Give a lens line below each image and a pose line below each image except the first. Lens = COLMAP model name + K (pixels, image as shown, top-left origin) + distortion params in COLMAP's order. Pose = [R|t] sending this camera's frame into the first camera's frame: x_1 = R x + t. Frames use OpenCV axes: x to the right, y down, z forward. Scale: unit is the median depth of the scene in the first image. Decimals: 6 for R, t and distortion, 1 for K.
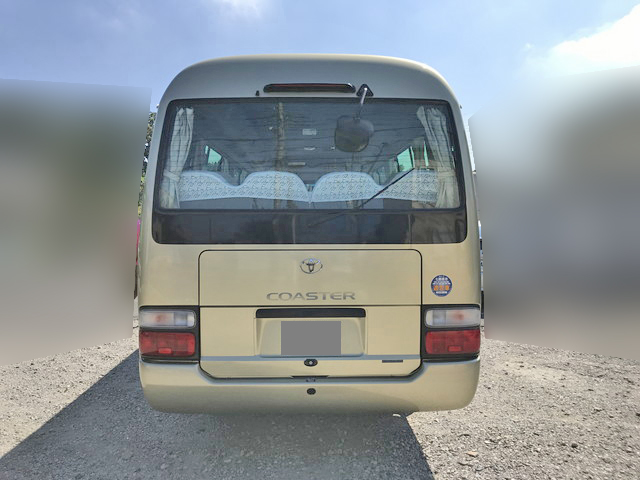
lens RADIAL K [[519.1, 0, 319.8], [0, 519.1, 227.6], [0, 0, 1]] dist [0.070504, -0.110083]
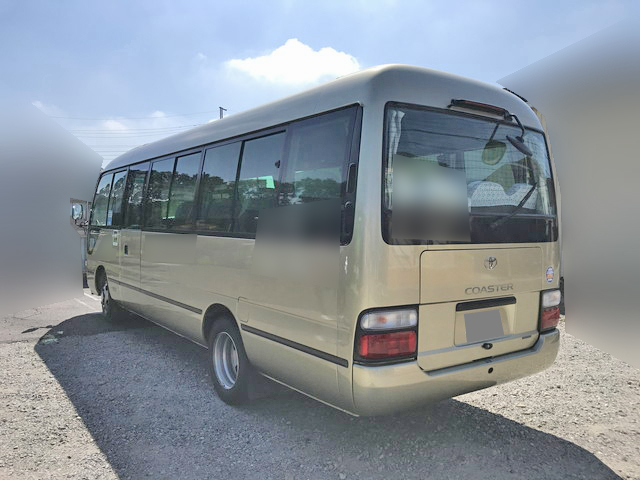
lens RADIAL K [[519.1, 0, 319.8], [0, 519.1, 227.6], [0, 0, 1]] dist [0.070504, -0.110083]
pose [[0.820708, 0.005800, 0.571318, -0.972922], [-0.005212, 0.999983, -0.002663, 0.001548], [-0.571323, -0.000792, 0.820725, 0.260427]]
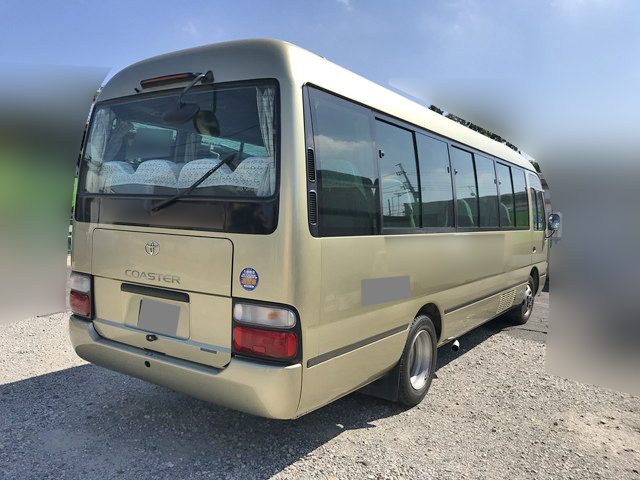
lens RADIAL K [[529.6, 0, 320.2], [0, 529.6, 231.6], [0, 0, 1]] dist [0.008764, 0.002559]
pose [[0.821139, 0.052214, -0.568334, 0.867172], [-0.048894, 0.998581, 0.021099, 0.001032], [0.568630, 0.010463, 0.822527, 0.296218]]
